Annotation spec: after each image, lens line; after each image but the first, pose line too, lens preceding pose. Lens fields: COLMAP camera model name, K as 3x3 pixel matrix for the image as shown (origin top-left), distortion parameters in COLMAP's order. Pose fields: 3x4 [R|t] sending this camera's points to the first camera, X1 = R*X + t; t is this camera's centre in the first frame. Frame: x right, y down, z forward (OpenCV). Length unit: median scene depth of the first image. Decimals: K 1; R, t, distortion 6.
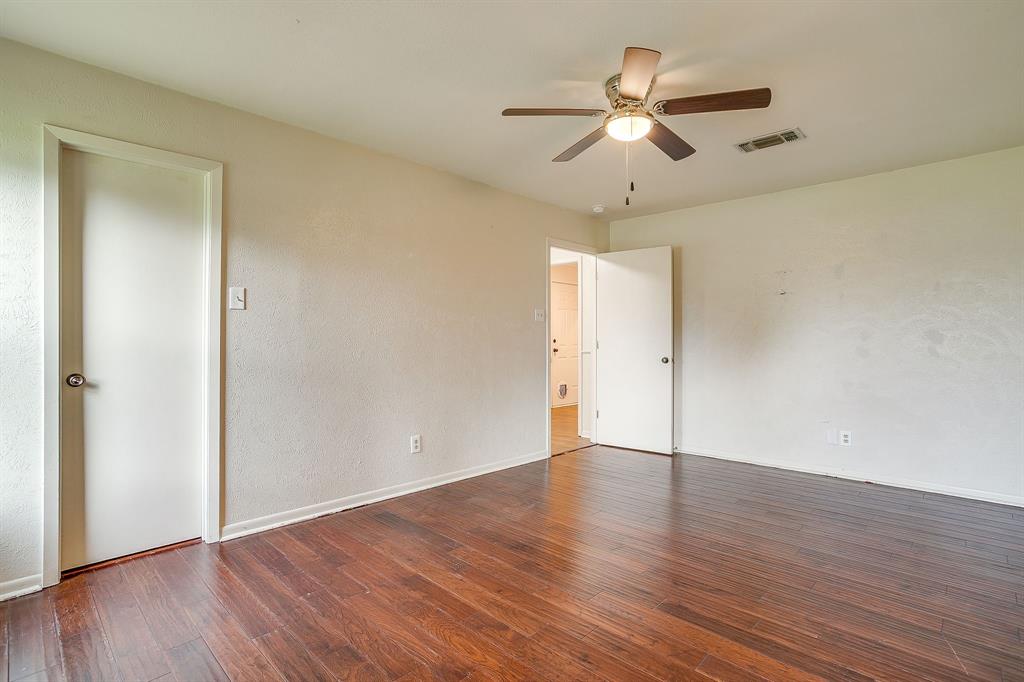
lens RADIAL K [[507.9, 0, 501.3], [0, 507.9, 340.7], [0, 0, 1]] dist [-0.057312, 0.033967]
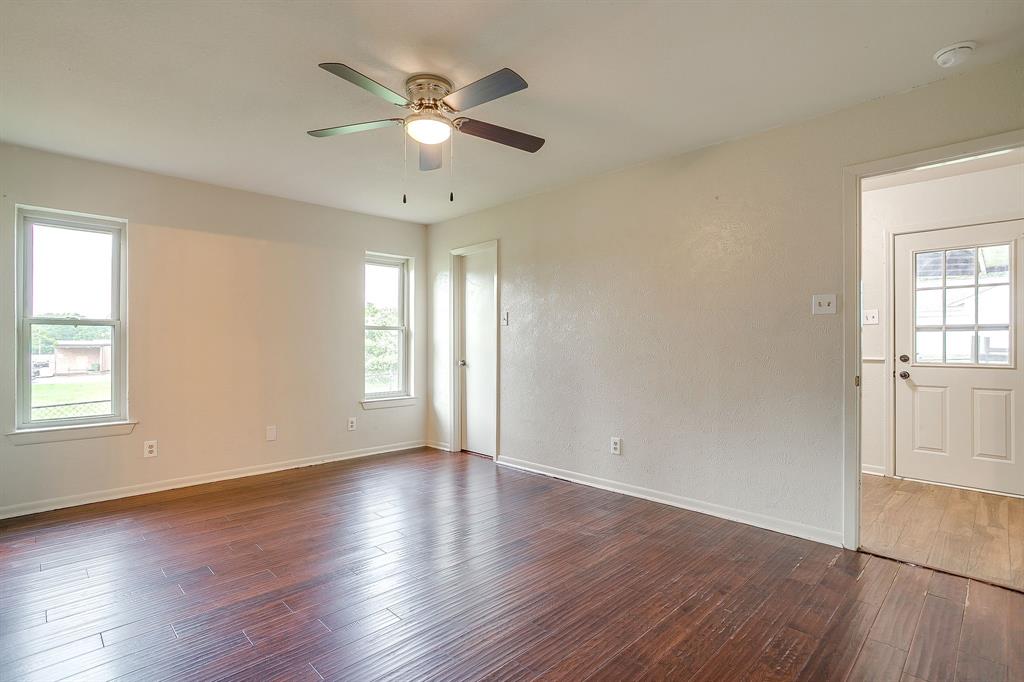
lens RADIAL K [[507.9, 0, 501.3], [0, 507.9, 340.7], [0, 0, 1]] dist [-0.057312, 0.033967]
pose [[-0.031208, 0.001765, -0.999511, 0.907896], [0.004361, 0.999989, 0.001629, -0.012730], [0.999503, -0.004308, -0.031215, 0.839632]]
